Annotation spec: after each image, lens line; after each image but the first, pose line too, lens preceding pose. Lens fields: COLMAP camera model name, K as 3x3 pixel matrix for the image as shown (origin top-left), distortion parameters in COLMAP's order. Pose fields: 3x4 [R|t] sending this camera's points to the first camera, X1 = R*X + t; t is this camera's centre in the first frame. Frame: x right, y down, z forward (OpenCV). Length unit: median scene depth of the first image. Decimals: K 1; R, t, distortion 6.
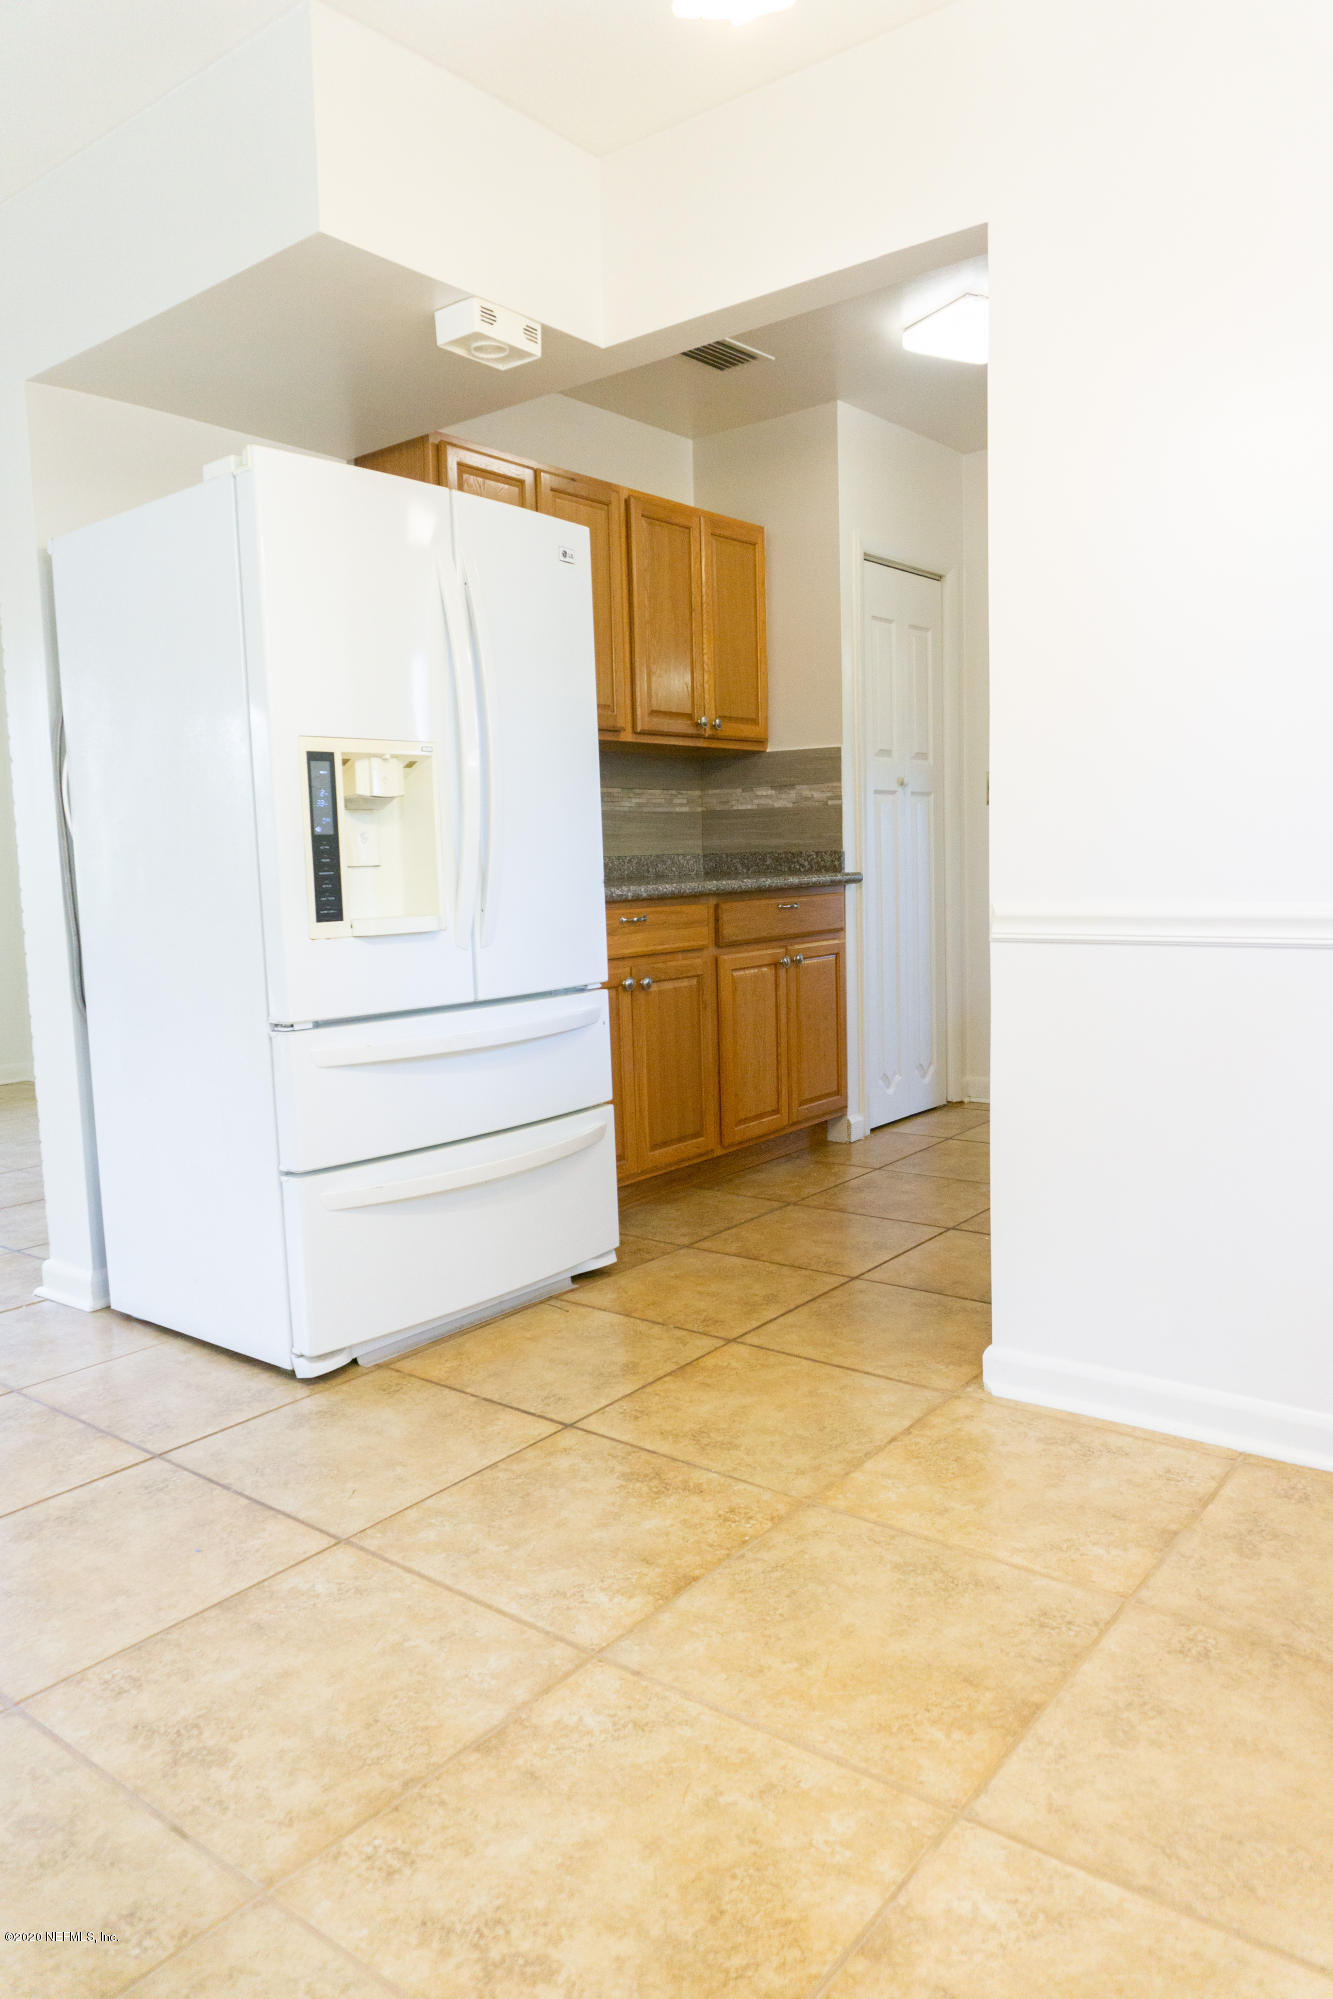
lens RADIAL K [[1376.4, 0, 666.5], [0, 1376.4, 999.5], [0, 0, 1]] dist [-0.025067, -0.001152]
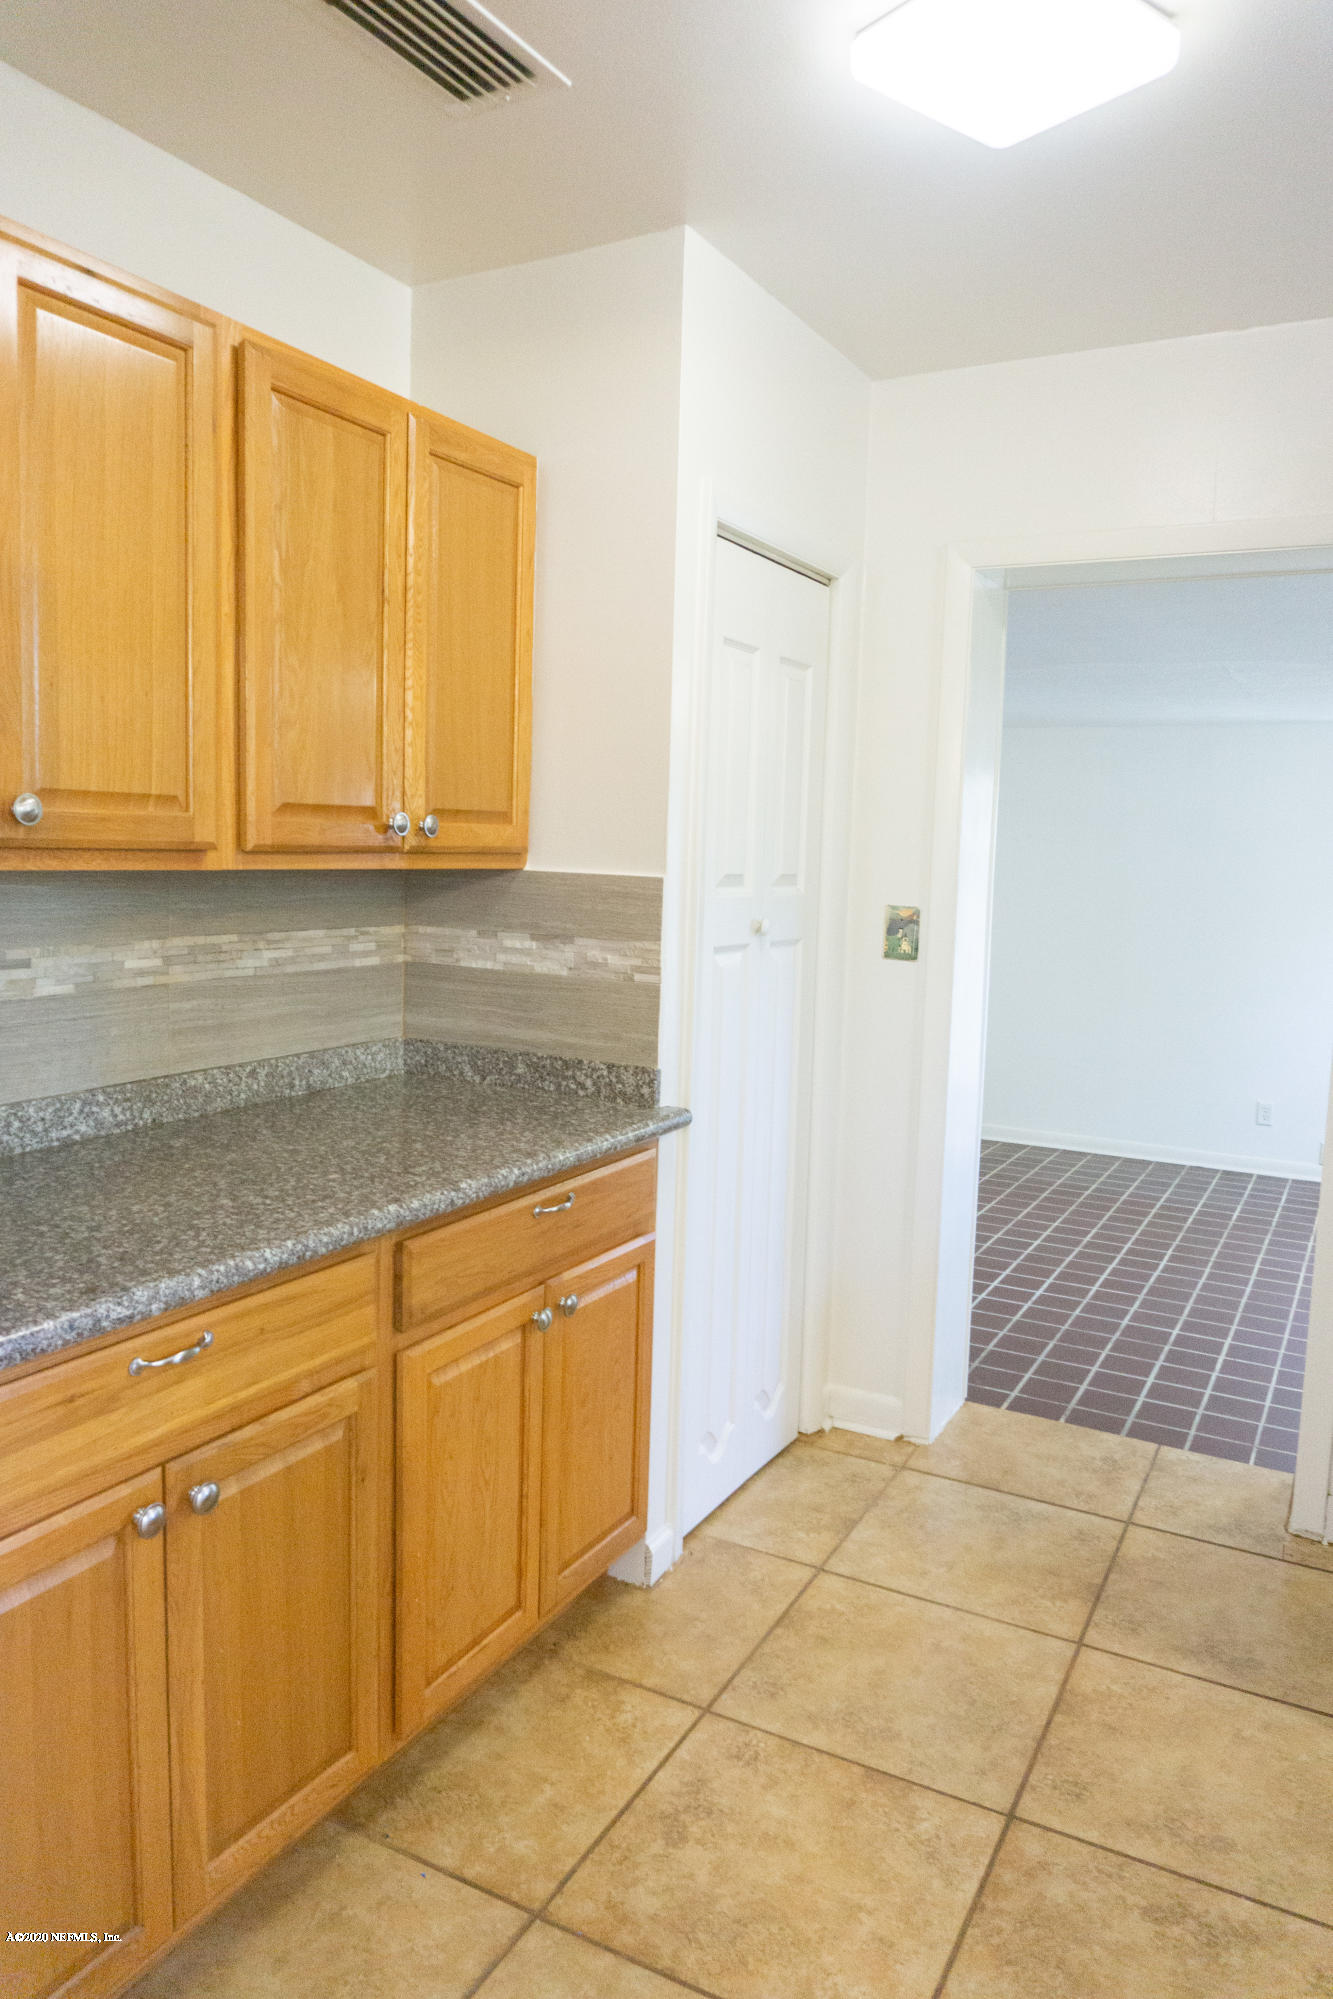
lens RADIAL K [[1376.4, 0, 666.5], [0, 1376.4, 999.5], [0, 0, 1]] dist [-0.025067, -0.001152]
pose [[0.984323, 0.037620, 0.172316, 0.041978], [-0.038293, 0.999266, 0.000584, -0.152906], [-0.172168, -0.007174, 0.985041, 0.525141]]
